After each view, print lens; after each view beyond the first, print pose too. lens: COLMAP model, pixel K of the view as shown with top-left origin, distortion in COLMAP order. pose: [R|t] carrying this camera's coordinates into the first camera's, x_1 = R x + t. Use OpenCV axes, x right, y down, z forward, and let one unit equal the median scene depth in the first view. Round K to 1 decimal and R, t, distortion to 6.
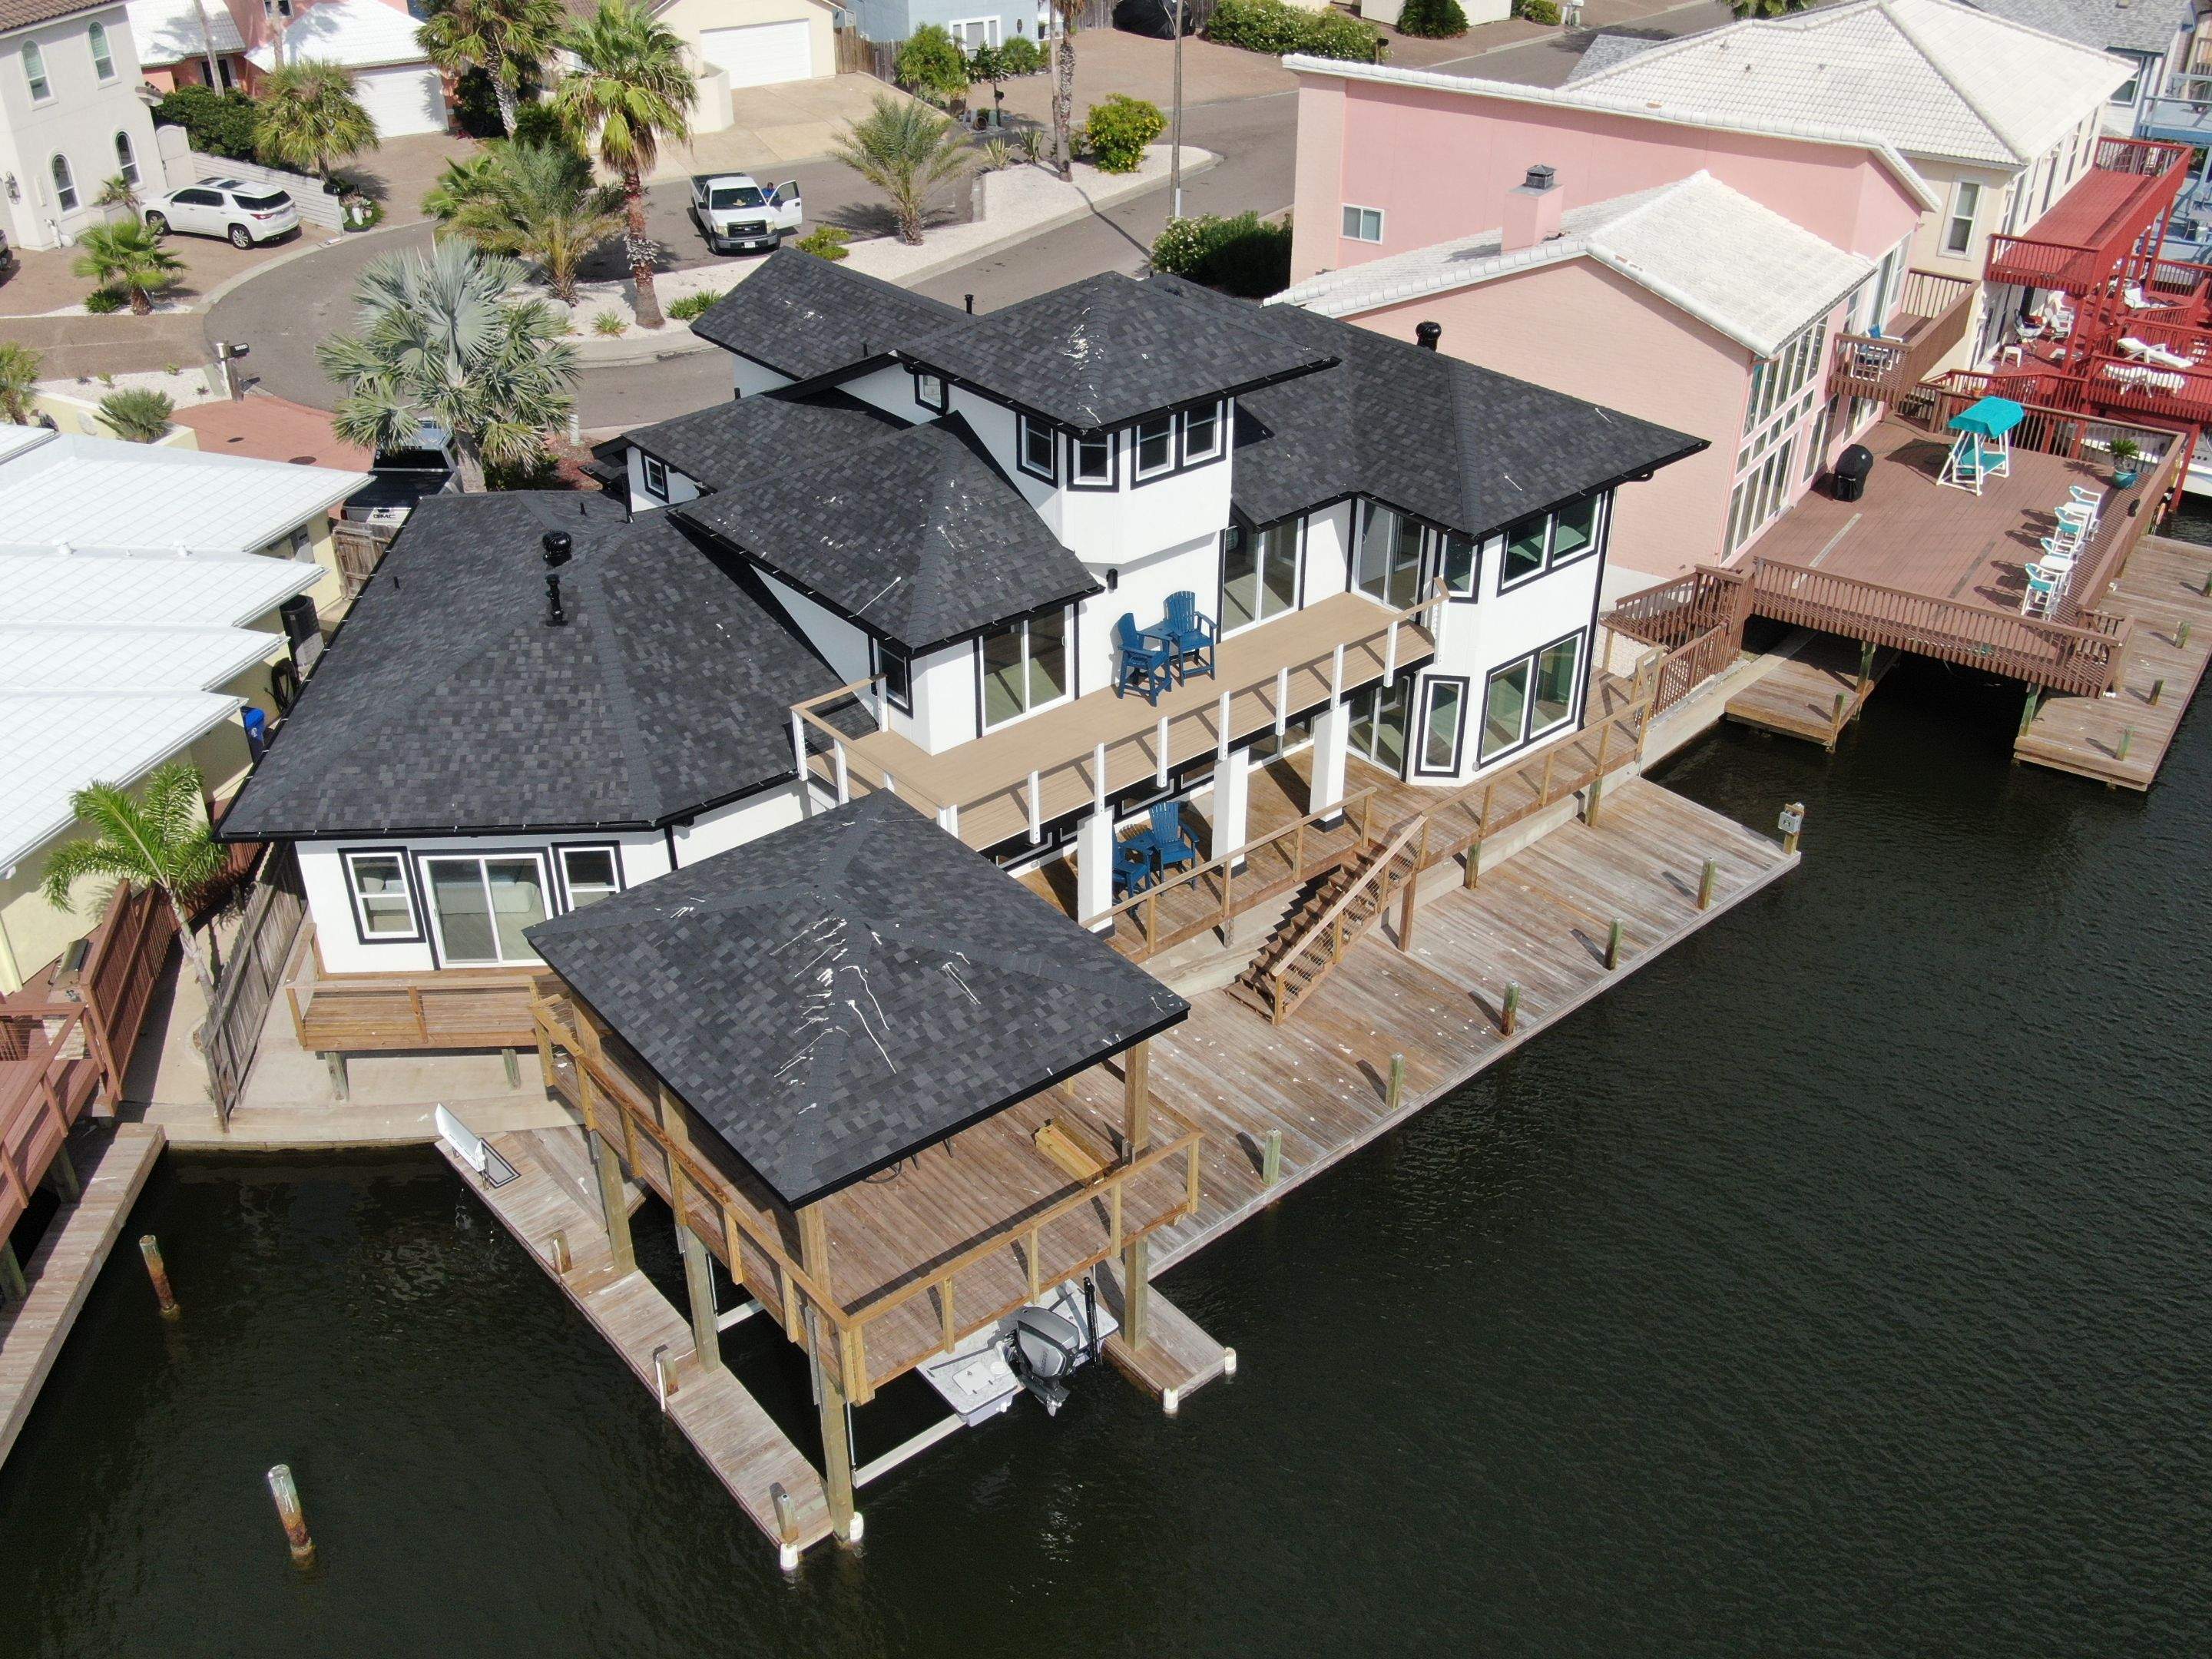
lens RADIAL K [[2059.4, 0, 1105.9], [0, 2059.4, 828.0], [0, 0, 1]] dist [0.003565, 0.000000]
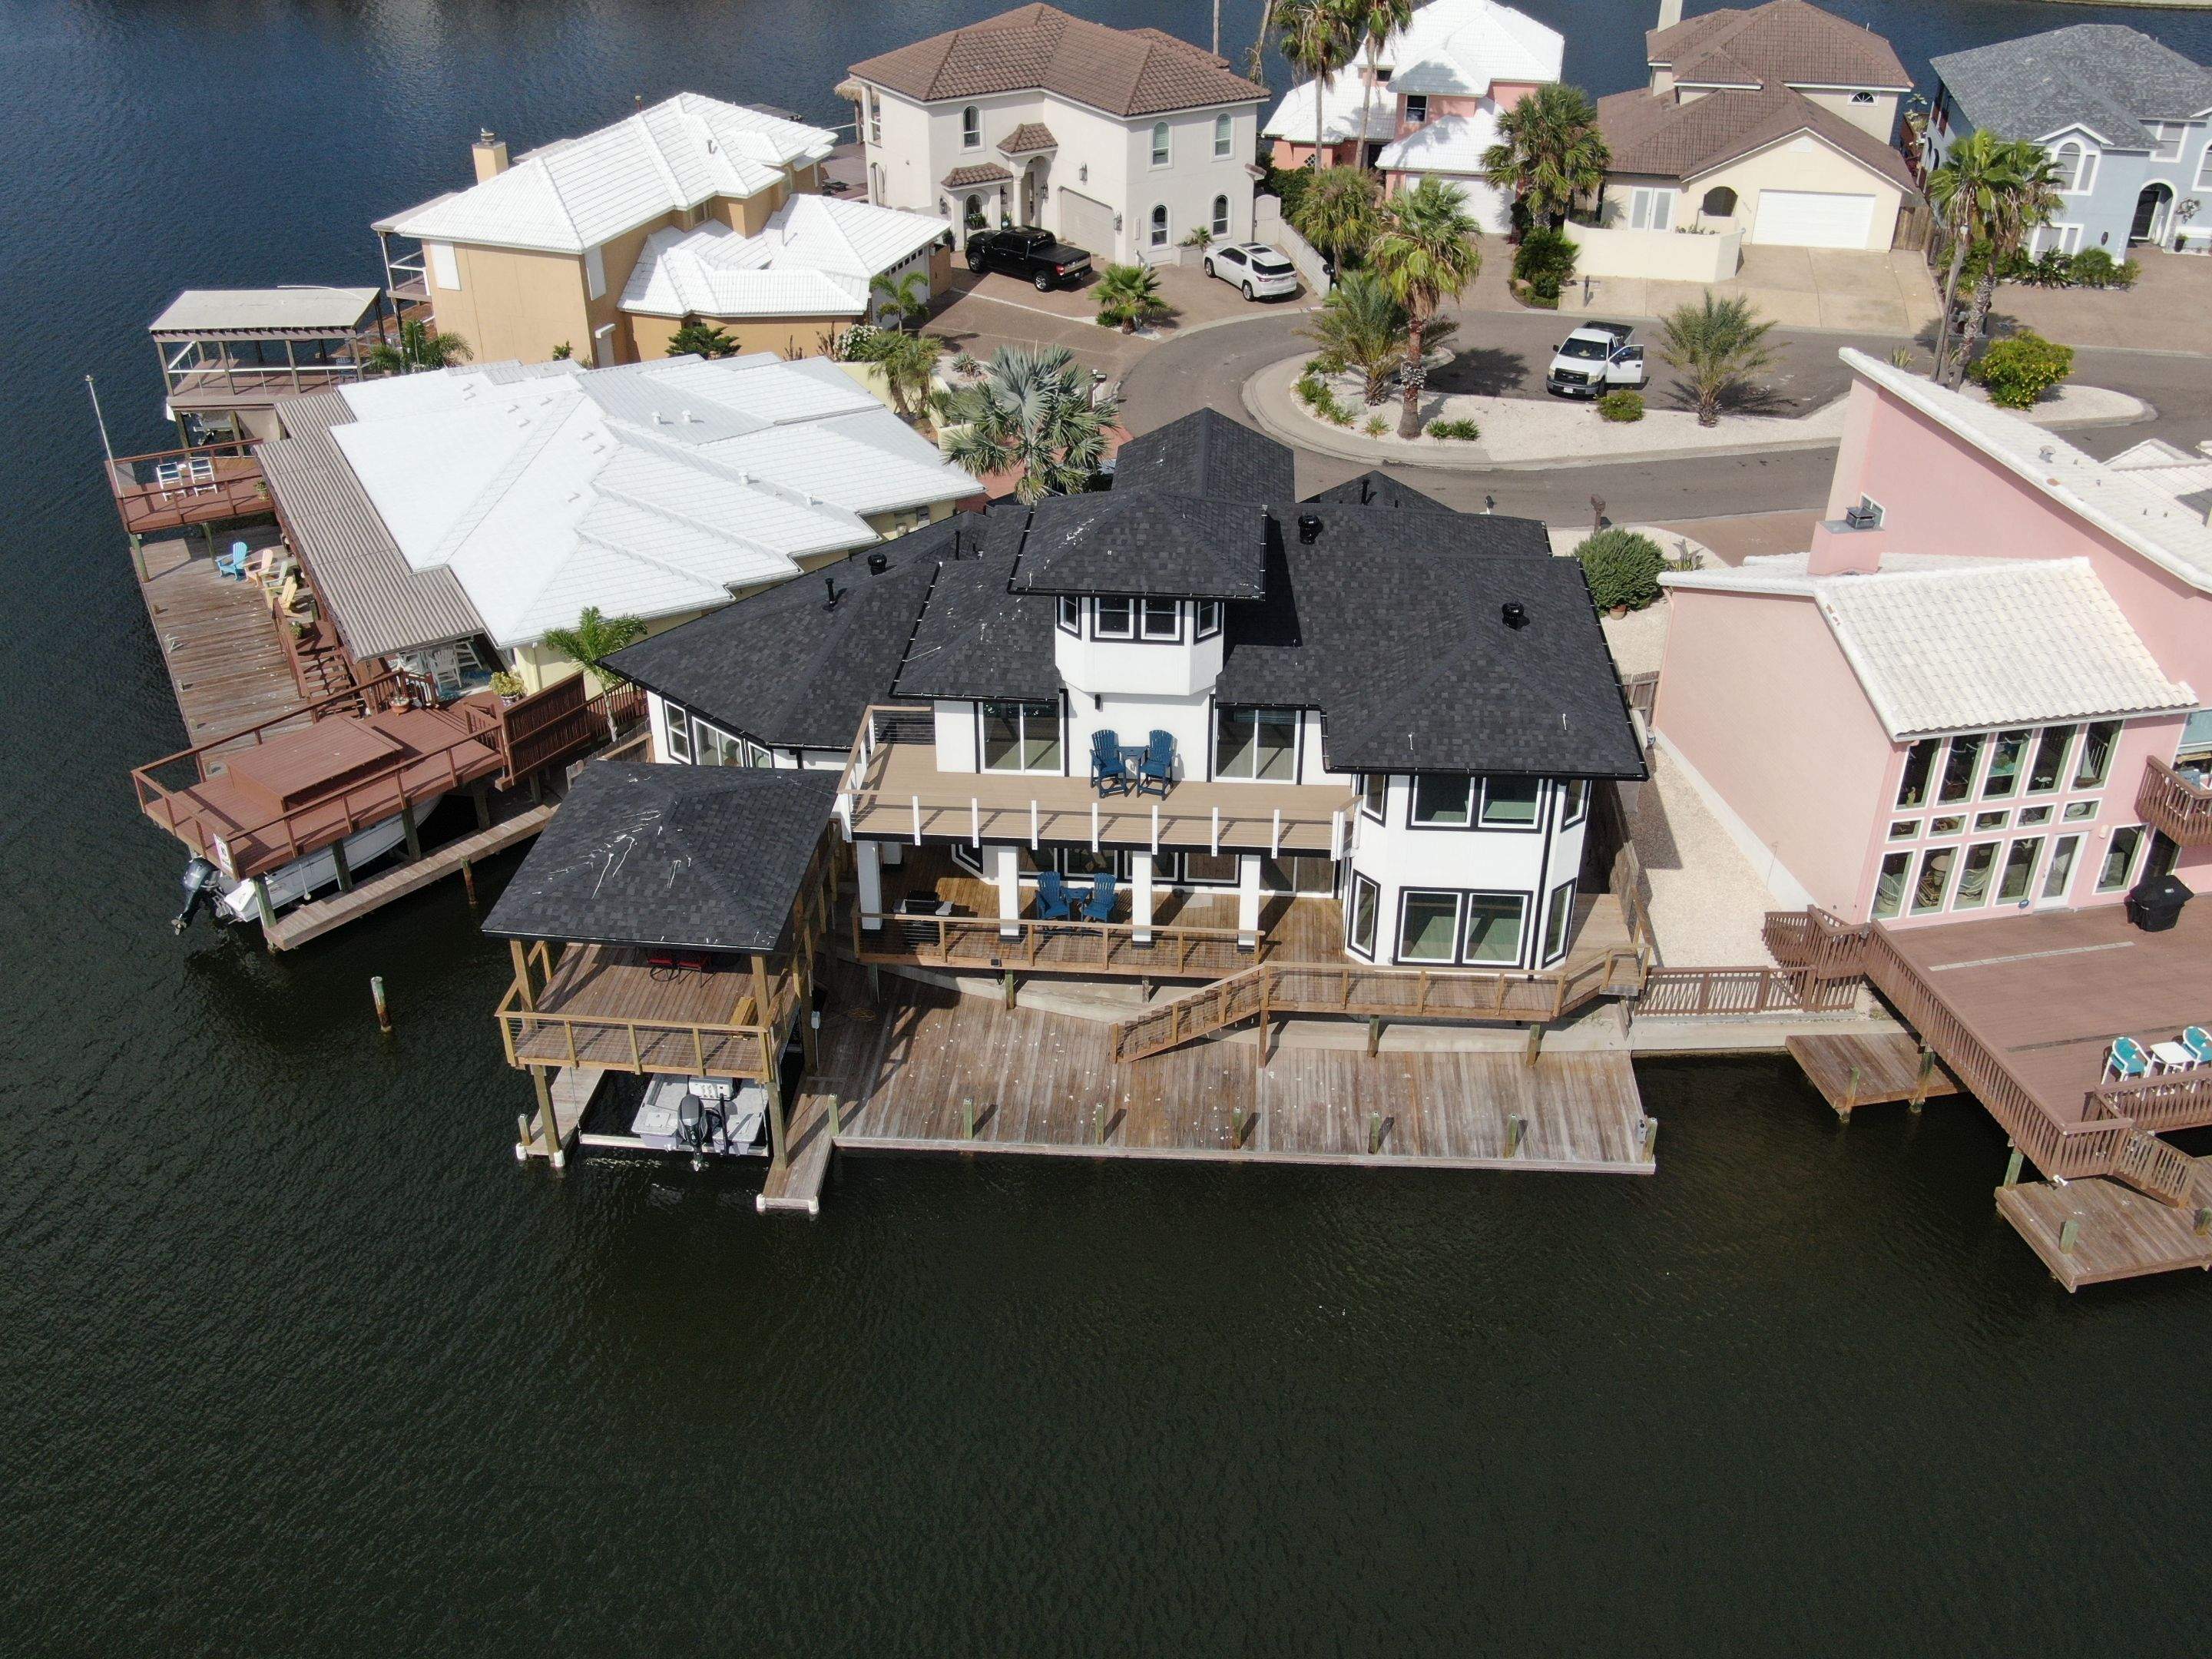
lens RADIAL K [[2059.4, 0, 1107.9], [0, 2059.4, 830.8], [0, 0, 1]] dist [0.003565, 0.000000]
pose [[0.712681, 0.366004, -0.598437, 0.729620], [-0.367523, 0.921456, 0.125877, -0.184248], [0.597505, 0.130230, 0.791219, -0.055492]]
